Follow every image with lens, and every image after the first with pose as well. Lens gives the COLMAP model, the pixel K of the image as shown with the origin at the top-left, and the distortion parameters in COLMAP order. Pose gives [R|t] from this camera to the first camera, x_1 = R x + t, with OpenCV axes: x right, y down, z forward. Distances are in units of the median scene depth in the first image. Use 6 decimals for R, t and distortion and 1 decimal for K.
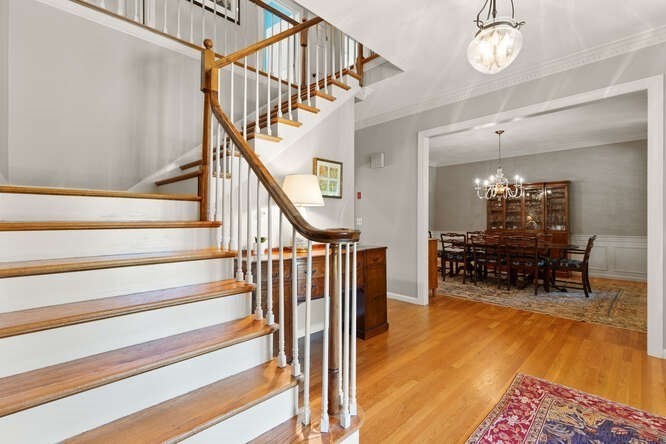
lens RADIAL K [[303.3, 0, 332.7], [0, 303.3, 219.0], [0, 0, 1]] dist [0.004536, 0.001367]
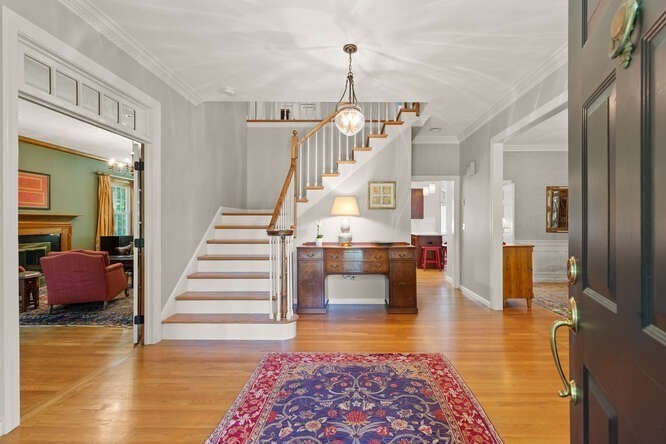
lens RADIAL K [[303.3, 0, 348.6], [0, 303.3, 224.8], [0, 0, 1]] dist [0.004536, 0.001367]
pose [[0.708310, 0.007095, -0.705866, 0.850572], [0.002254, 0.999922, 0.012312, -0.015619], [0.705898, -0.010312, 0.708238, -0.081635]]
